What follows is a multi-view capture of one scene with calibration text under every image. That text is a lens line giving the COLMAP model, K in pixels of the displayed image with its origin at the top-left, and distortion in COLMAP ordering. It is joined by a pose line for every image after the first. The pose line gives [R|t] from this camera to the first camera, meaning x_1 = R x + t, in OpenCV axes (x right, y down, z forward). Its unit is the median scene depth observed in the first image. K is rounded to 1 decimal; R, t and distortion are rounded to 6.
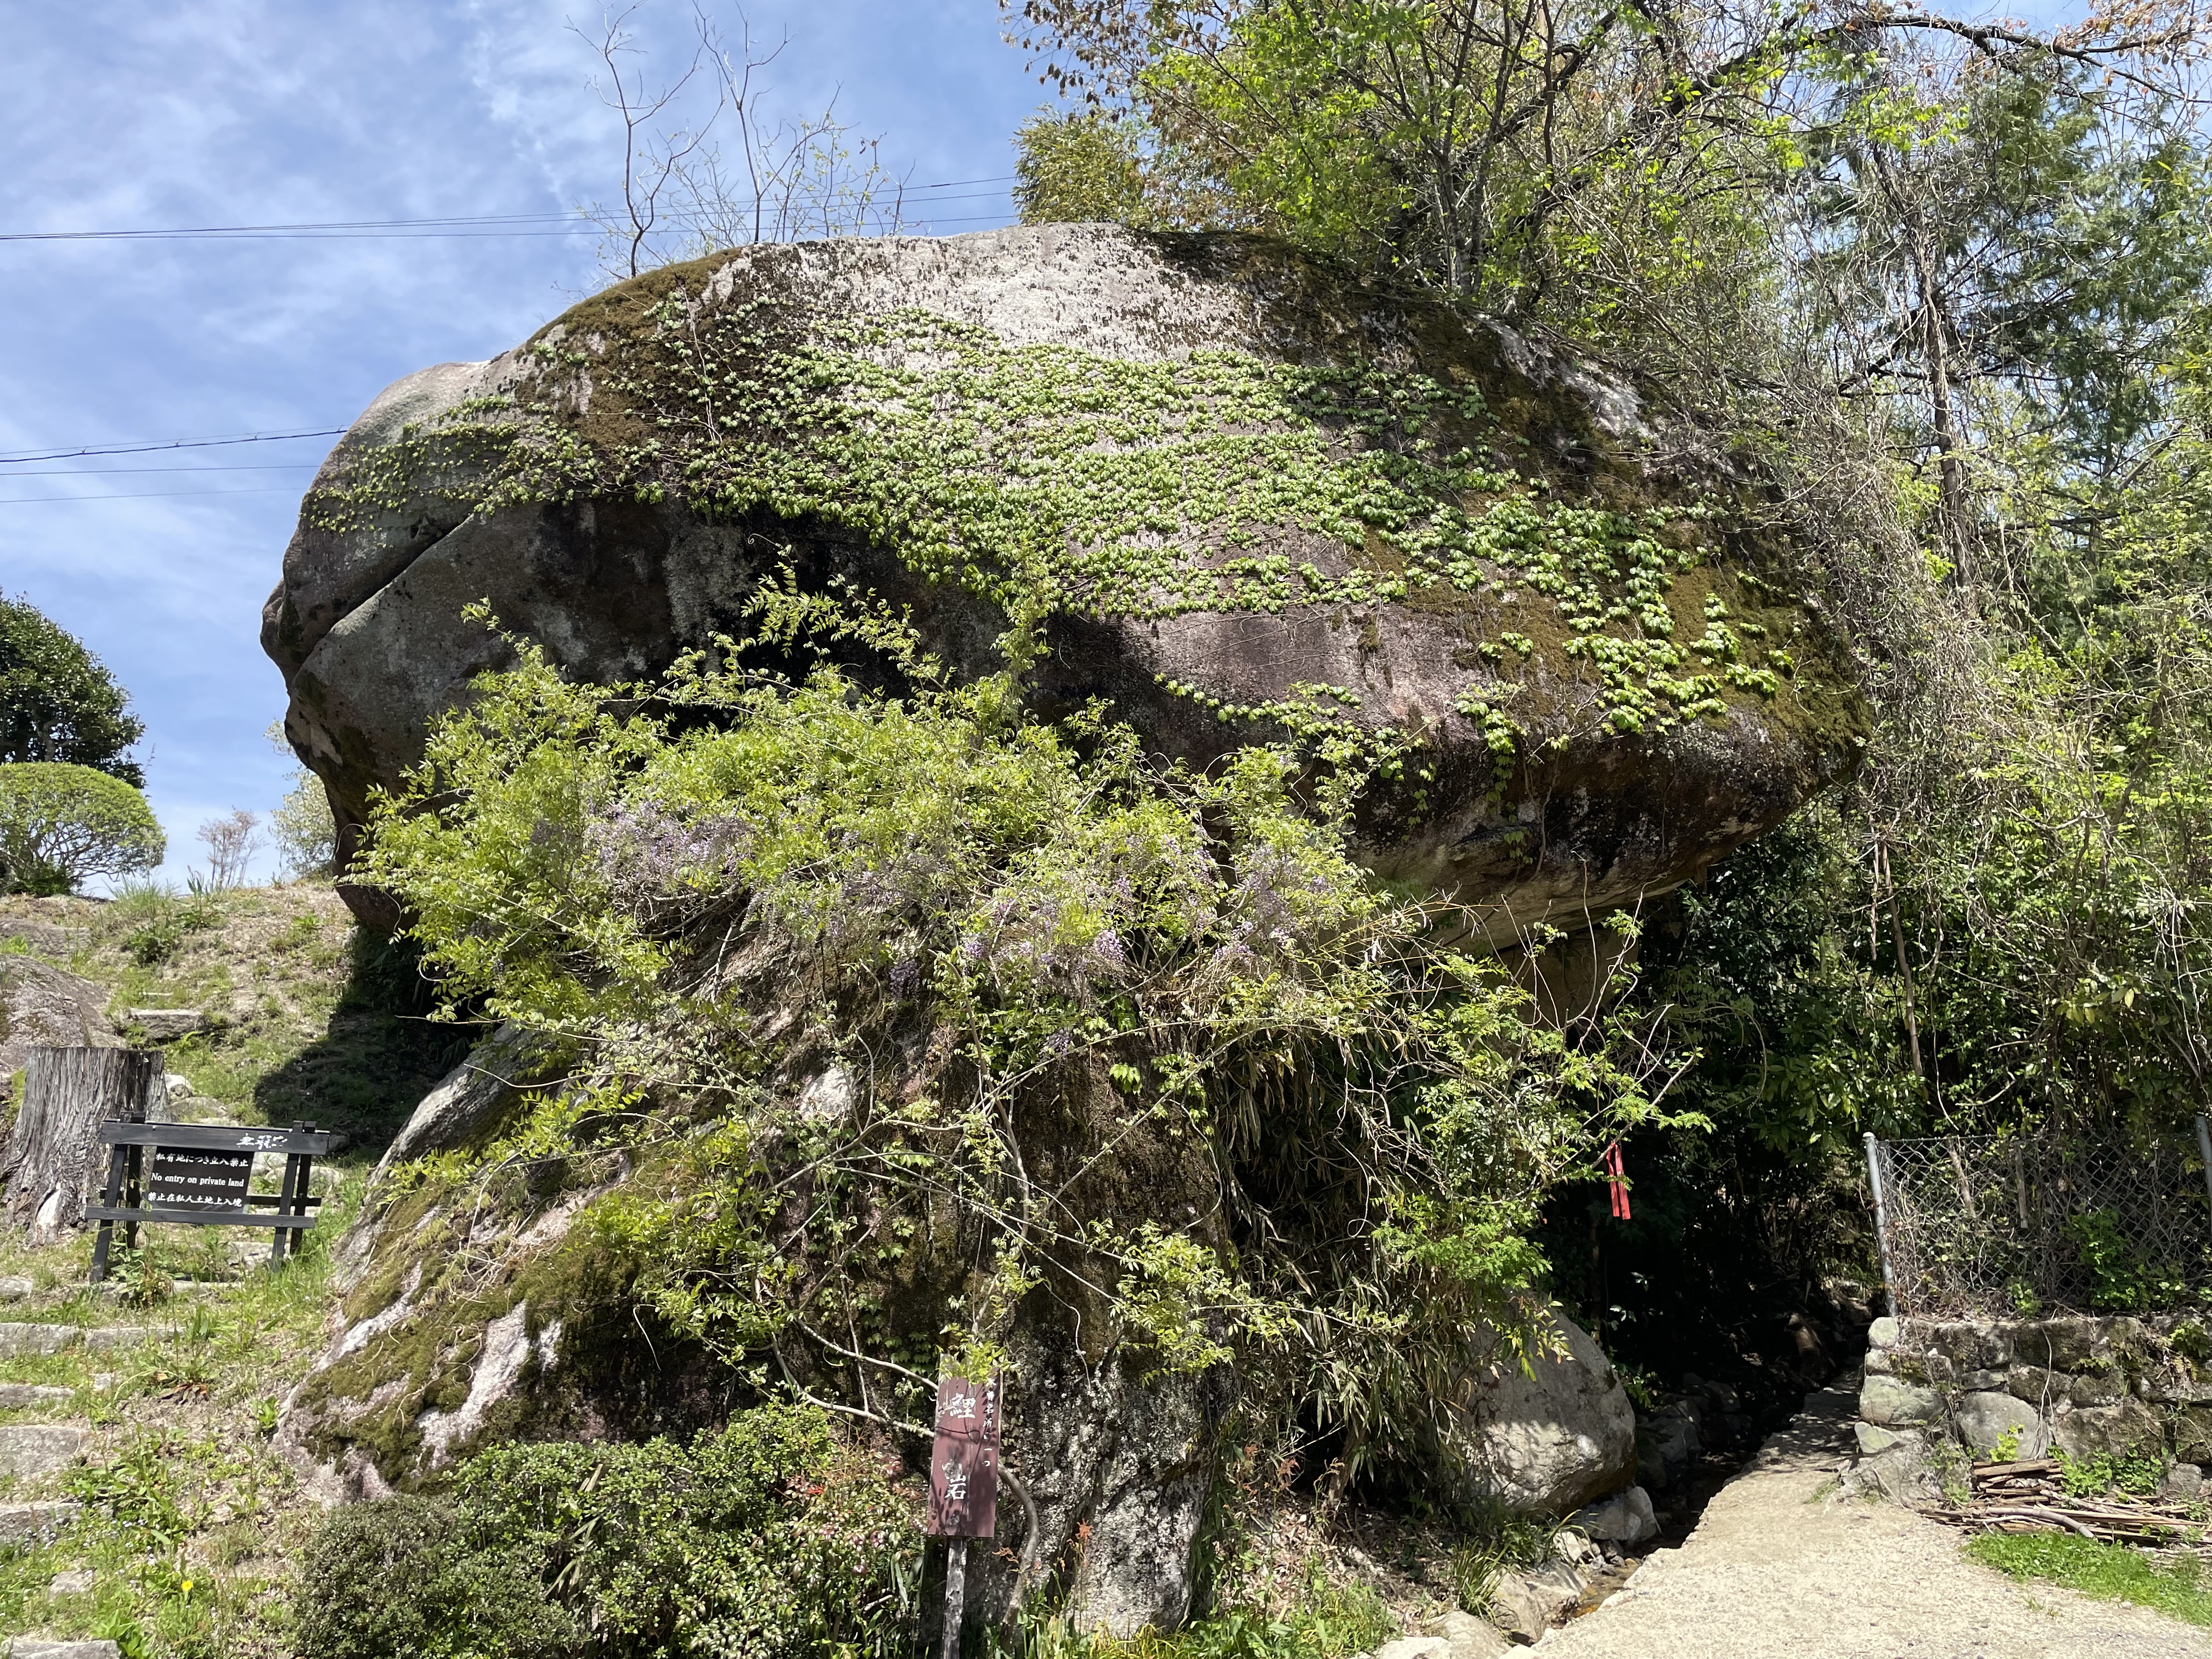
lens RADIAL K [[1661.4, 0, 1106.0], [0, 1661.4, 829.5], [0, 0, 1]] dist [0.096720, -0.115211]
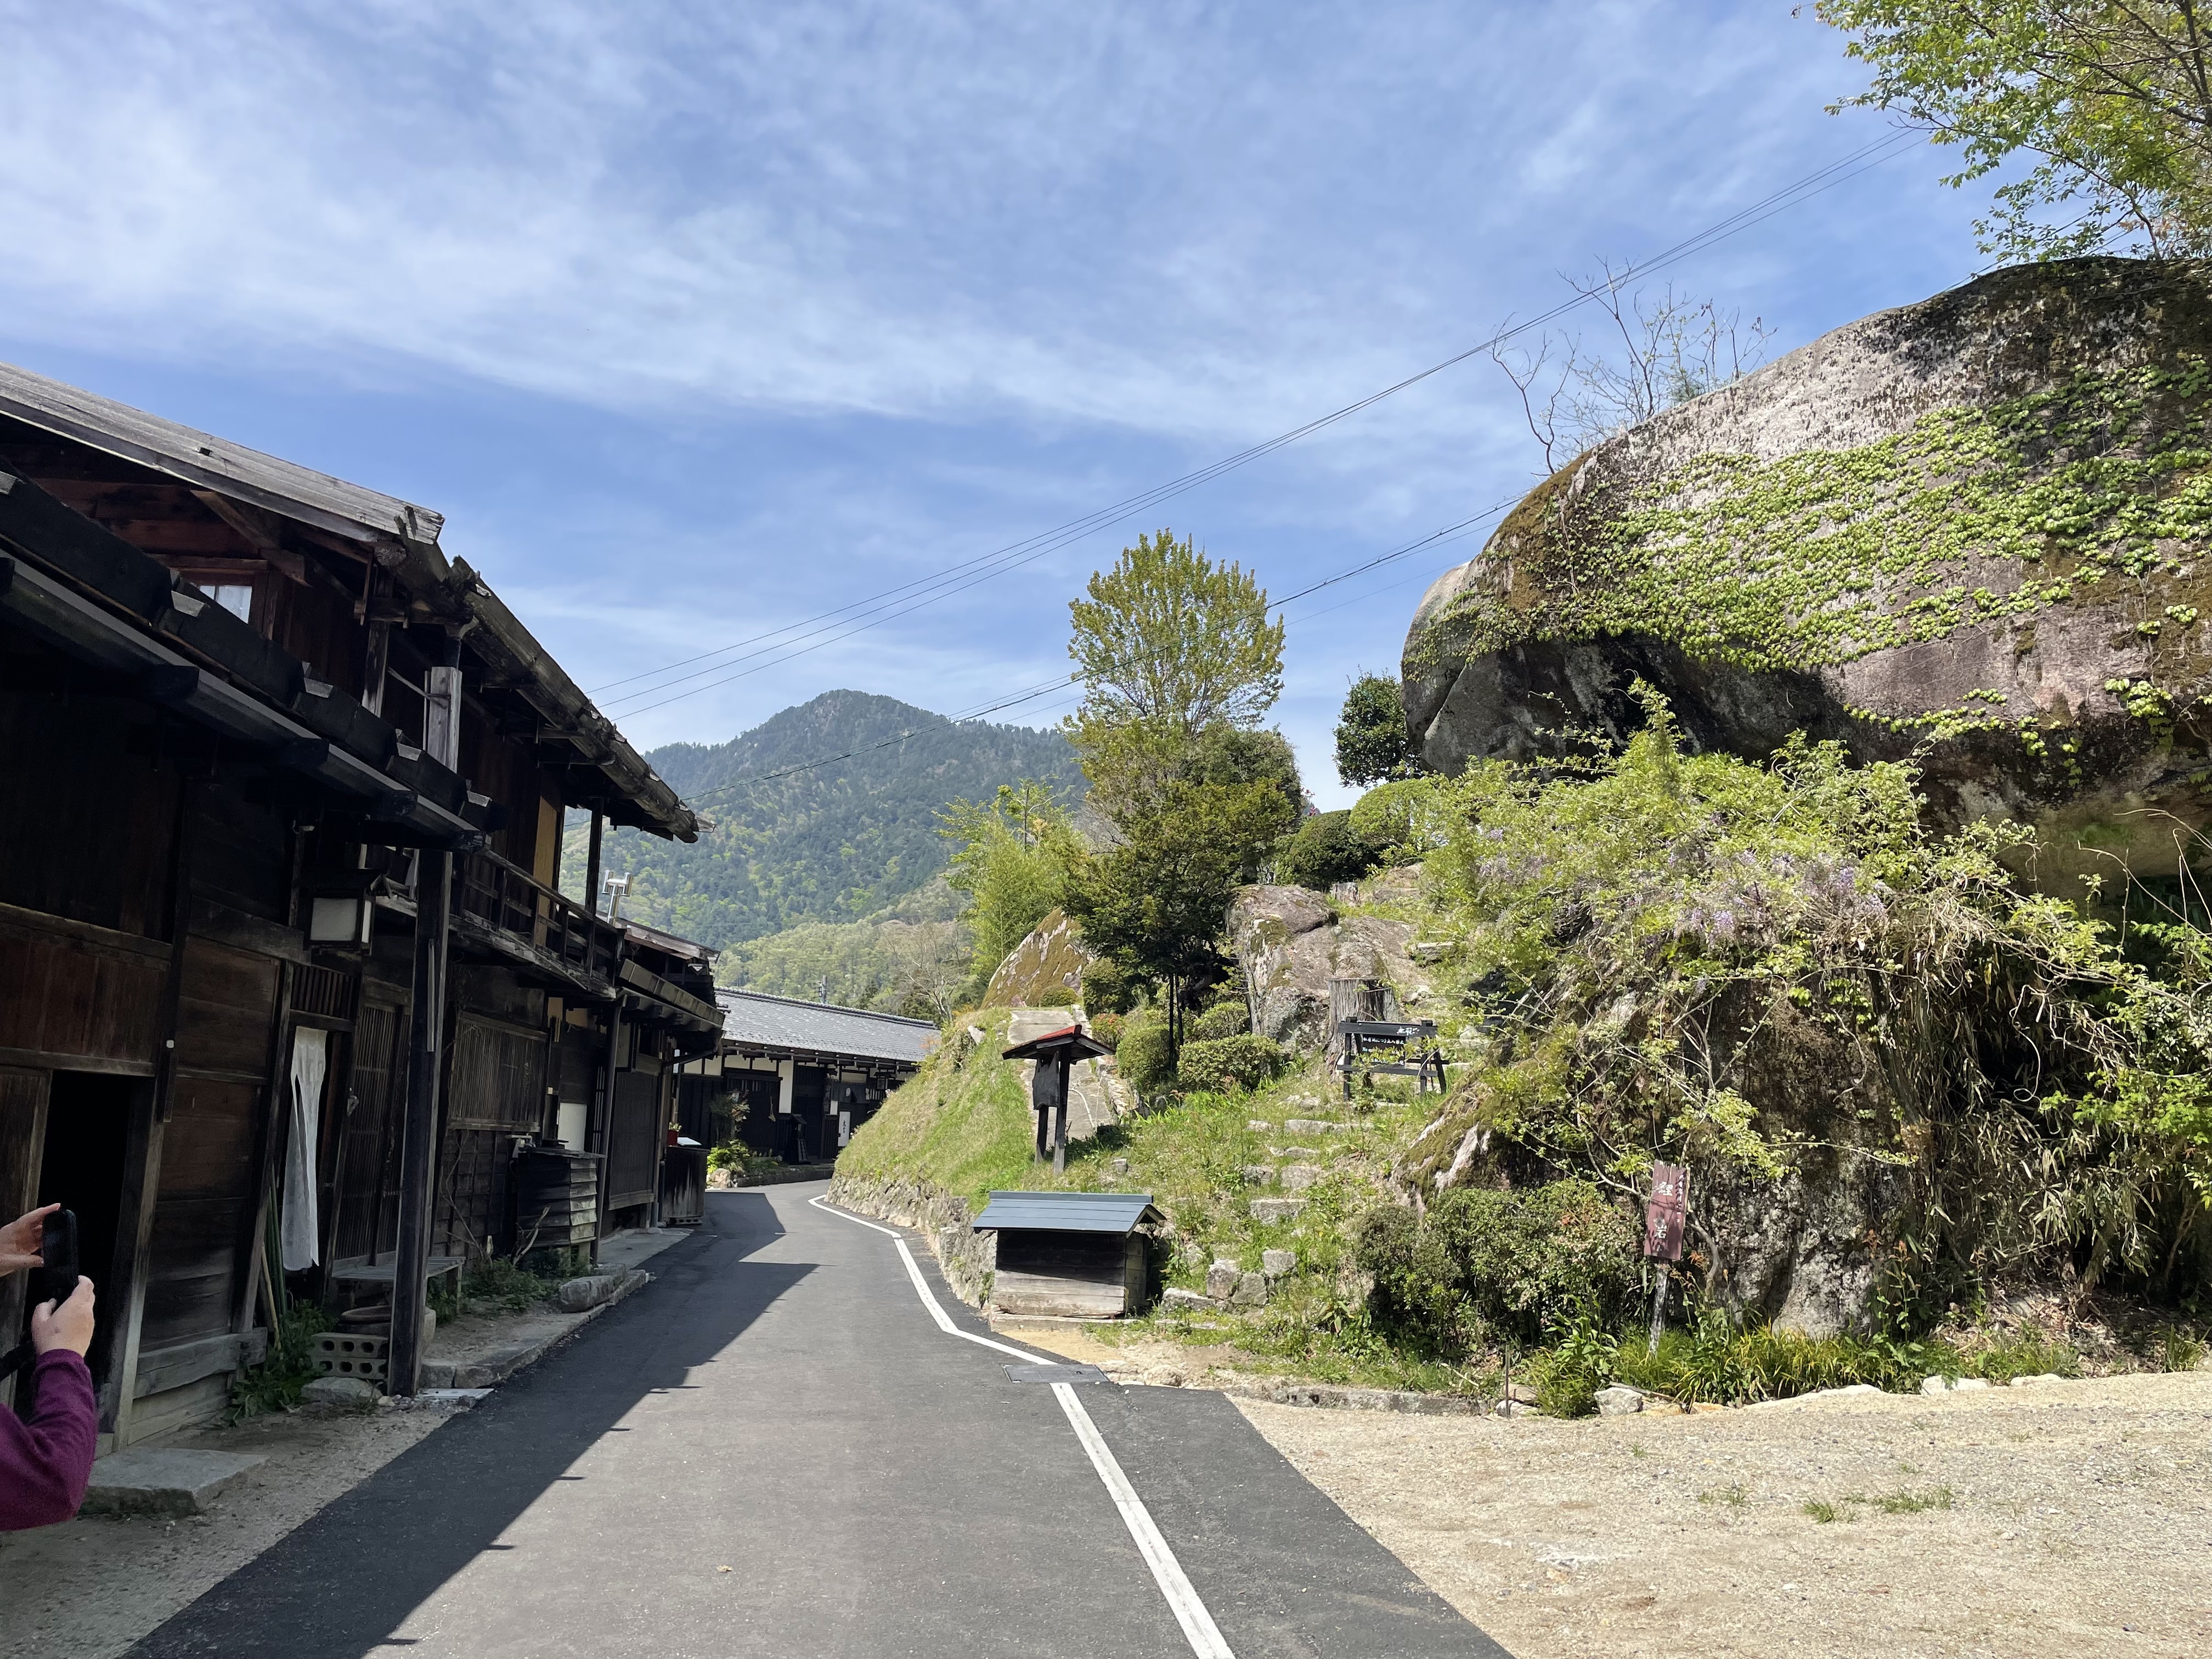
lens RADIAL K [[1661.4, 0, 1106.0], [0, 1661.4, 829.5], [0, 0, 1]] dist [0.096720, -0.115211]
pose [[0.625901, -0.099394, -0.773543, 0.701195], [0.177922, 0.983888, 0.017541, -0.120700], [0.759336, -0.148610, 0.633501, -0.376407]]
